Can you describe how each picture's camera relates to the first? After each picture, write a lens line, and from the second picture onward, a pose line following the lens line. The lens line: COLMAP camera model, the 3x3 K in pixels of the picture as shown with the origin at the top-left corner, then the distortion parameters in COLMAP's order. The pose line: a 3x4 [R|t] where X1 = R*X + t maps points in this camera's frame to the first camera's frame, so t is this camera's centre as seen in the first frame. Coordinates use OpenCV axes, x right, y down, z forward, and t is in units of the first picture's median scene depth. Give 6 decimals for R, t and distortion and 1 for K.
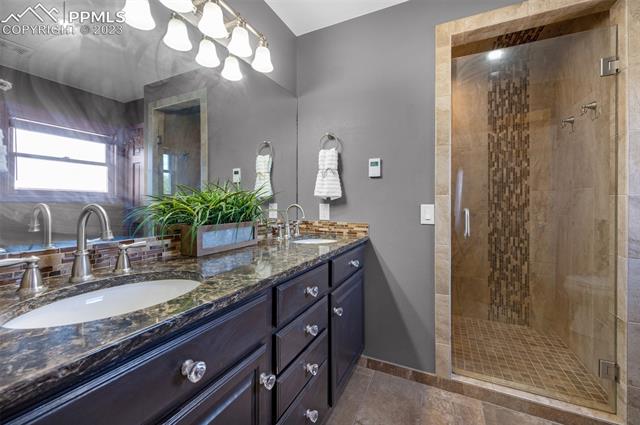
lens RADIAL K [[257.5, 0, 321.1], [0, 257.5, 208.5], [0, 0, 1]] dist [0.000353, 0.000007]
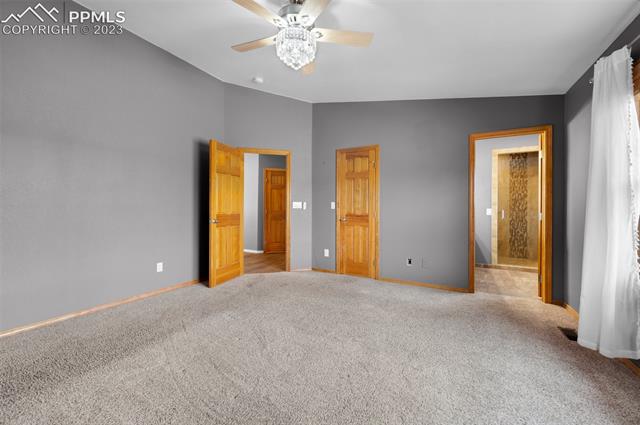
lens RADIAL K [[257.5, 0, 319.2], [0, 257.5, 211.1], [0, 0, 1]] dist [0.000353, 0.000007]
pose [[0.998566, 0.004302, -0.053361, -1.324690], [-0.004401, 0.999989, -0.001733, 0.024924], [0.053353, 0.001965, 0.998574, -1.985366]]
